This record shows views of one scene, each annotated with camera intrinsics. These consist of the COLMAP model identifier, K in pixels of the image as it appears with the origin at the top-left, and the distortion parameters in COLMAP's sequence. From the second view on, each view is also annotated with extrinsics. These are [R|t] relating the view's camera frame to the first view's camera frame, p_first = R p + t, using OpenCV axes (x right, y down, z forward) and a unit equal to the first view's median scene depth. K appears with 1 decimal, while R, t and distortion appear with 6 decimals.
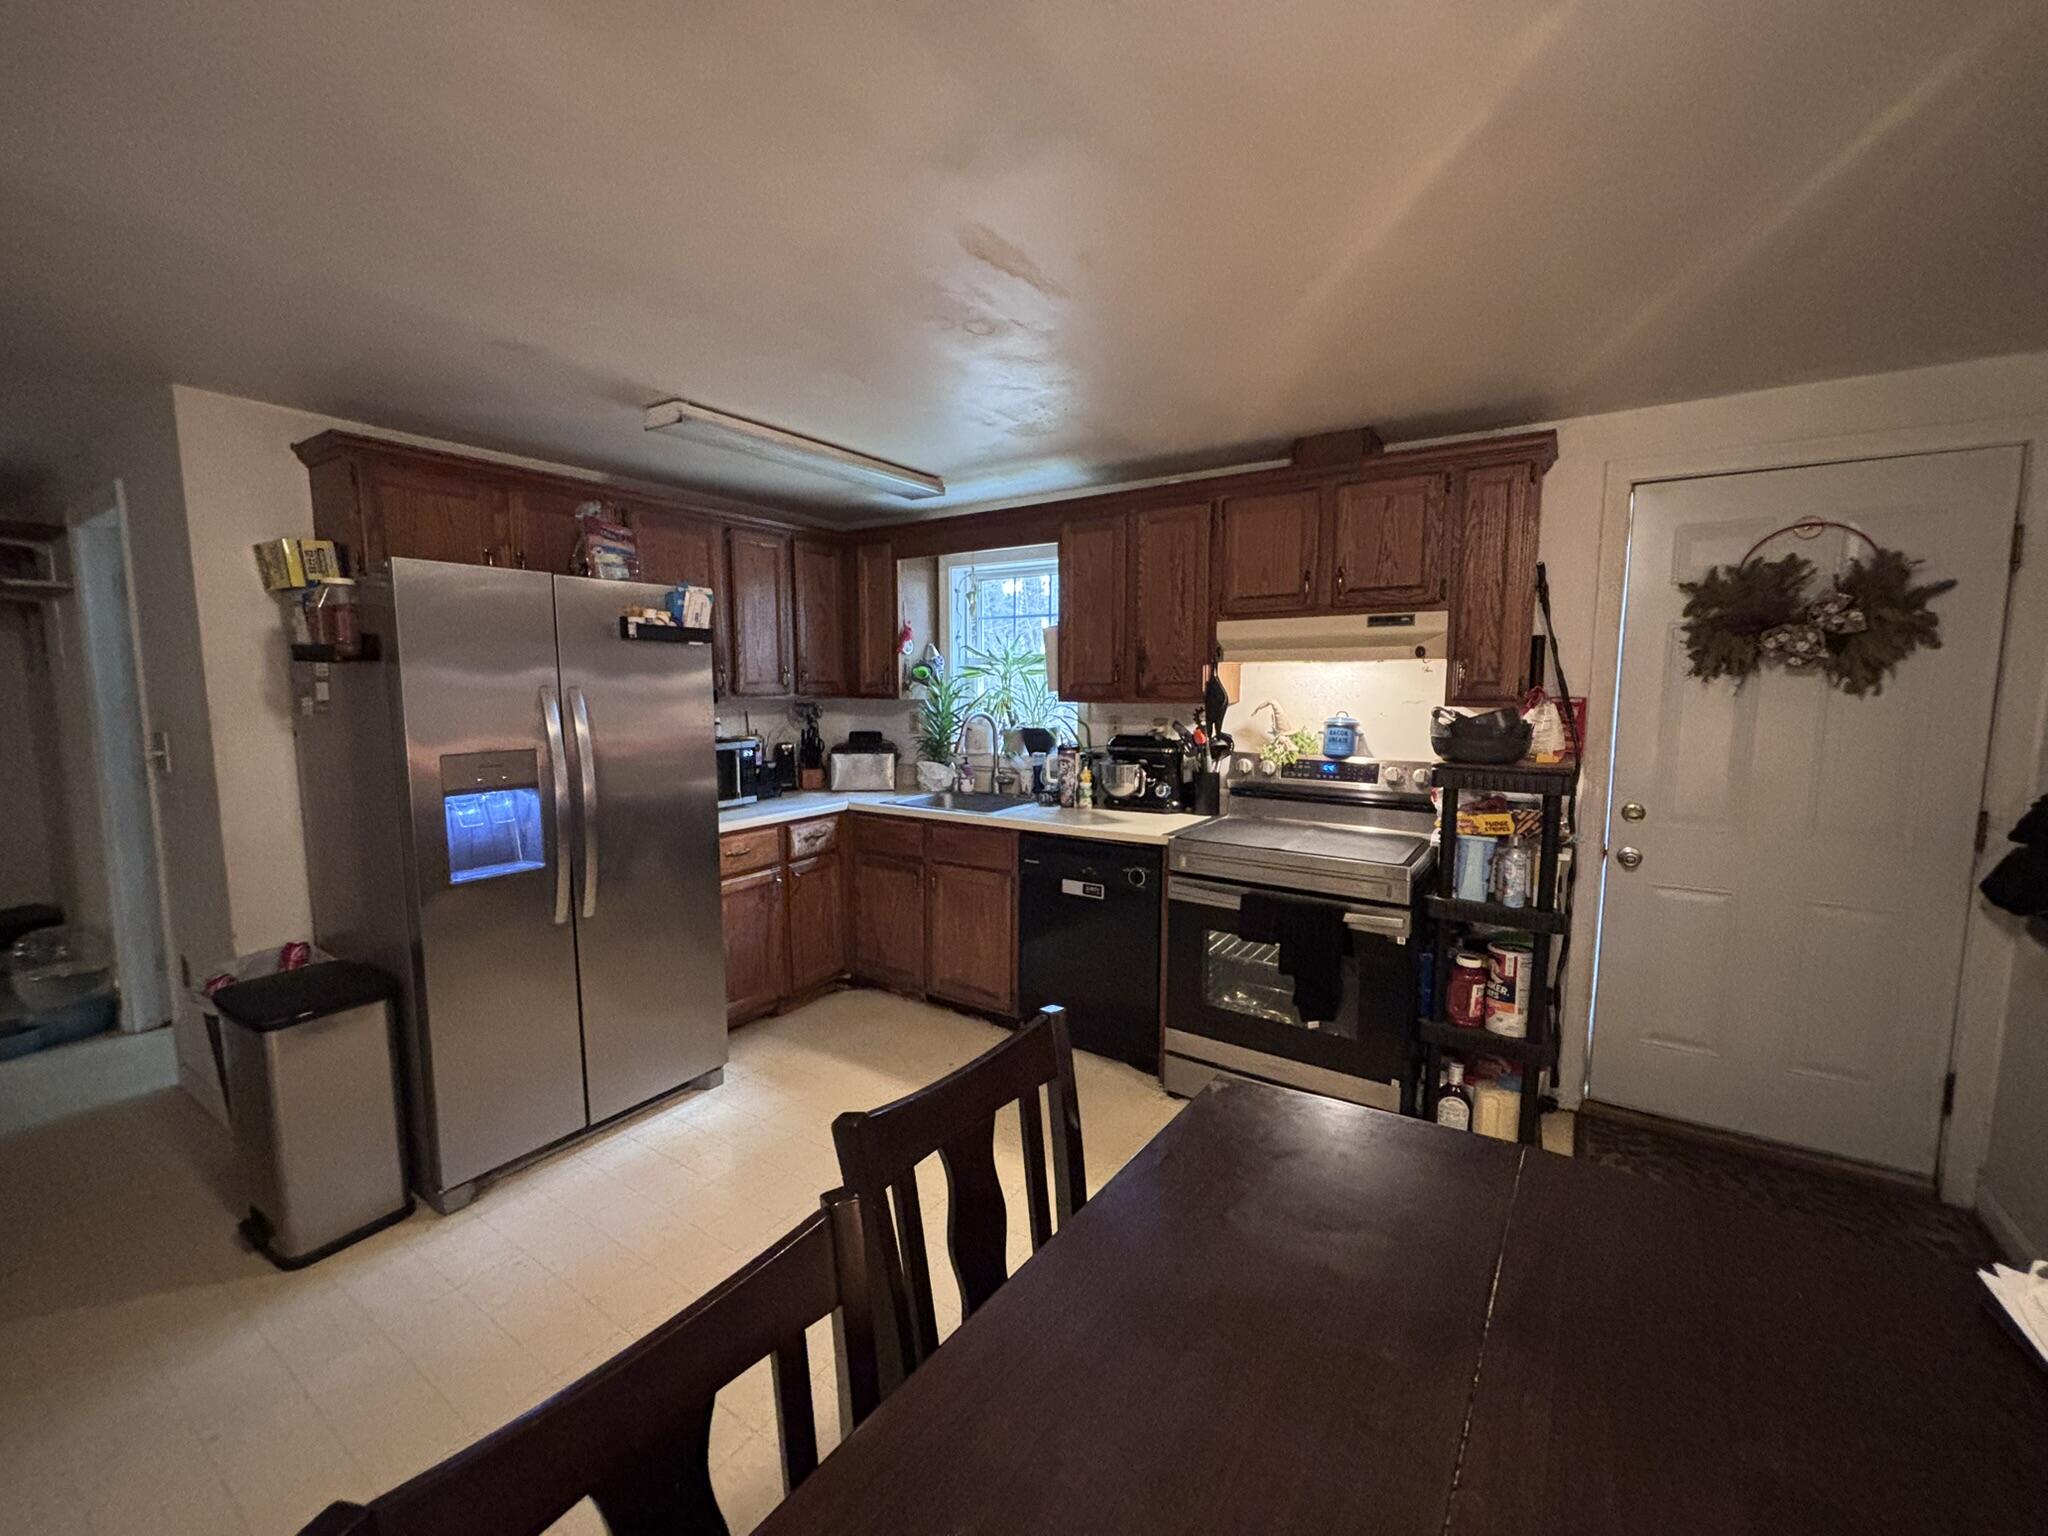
lens RADIAL K [[822.4, 0, 1024.0], [0, 822.4, 768.0], [0, 0, 1]] dist [0.000131, 0.000172]
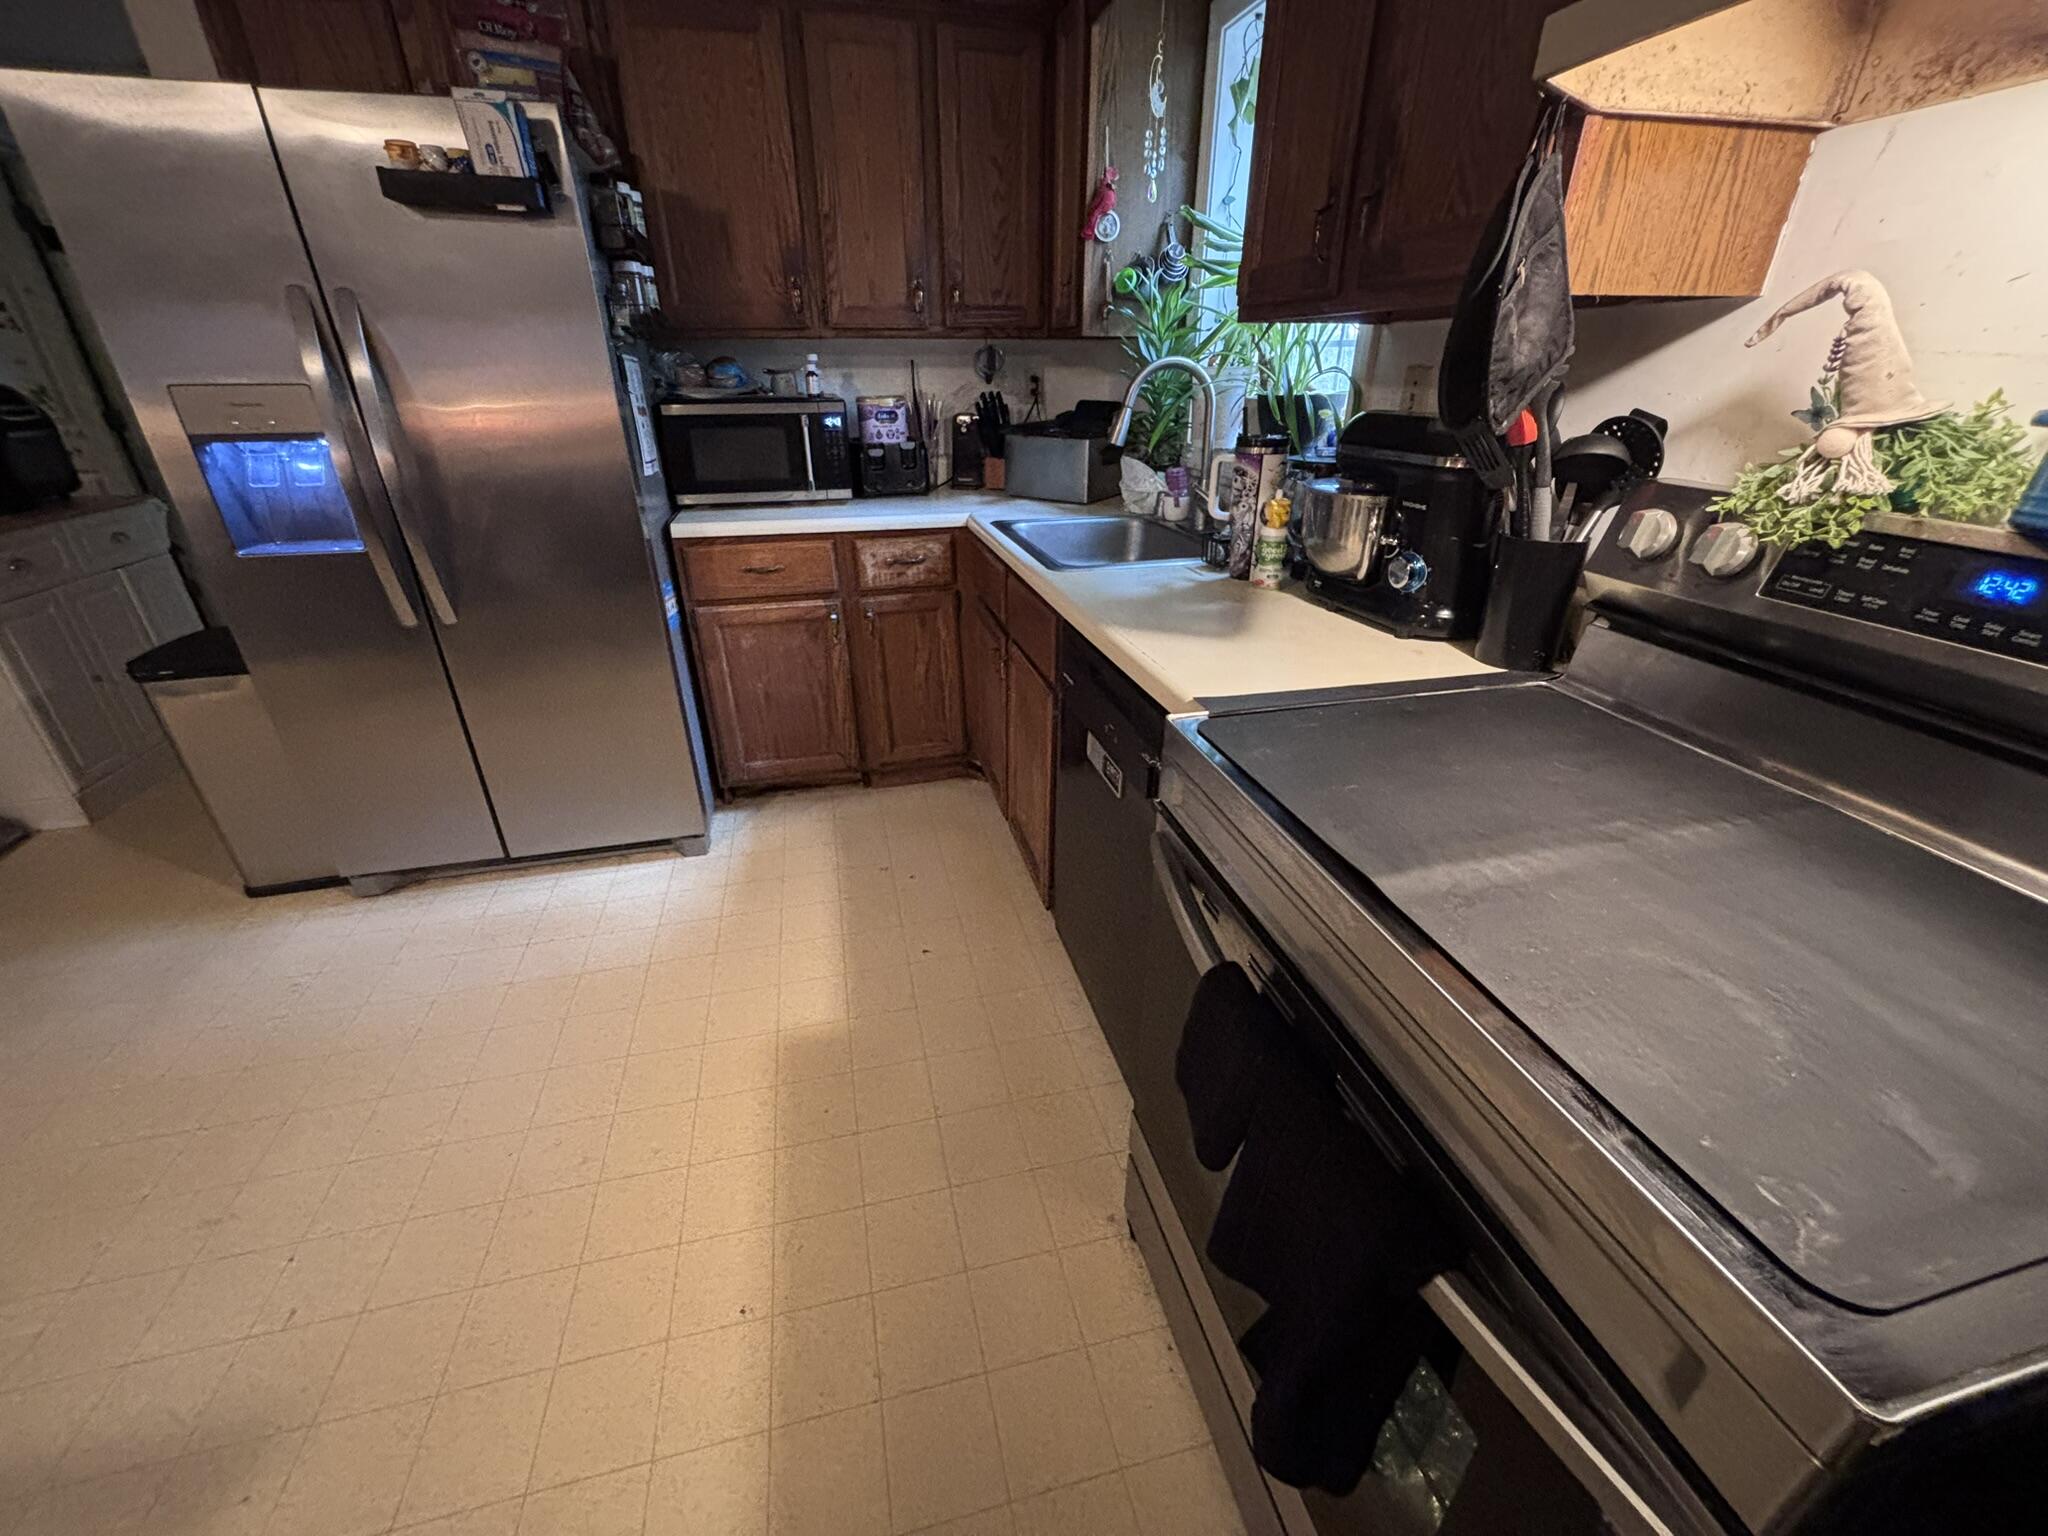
lens RADIAL K [[822.4, 0, 1024.0], [0, 822.4, 768.0], [0, 0, 1]] dist [0.000131, 0.000172]
pose [[0.734104, 0.300303, -0.609024, 0.292826], [-0.073915, 0.926903, 0.367951, -0.015900], [0.675003, -0.225098, 0.702640, 0.584940]]
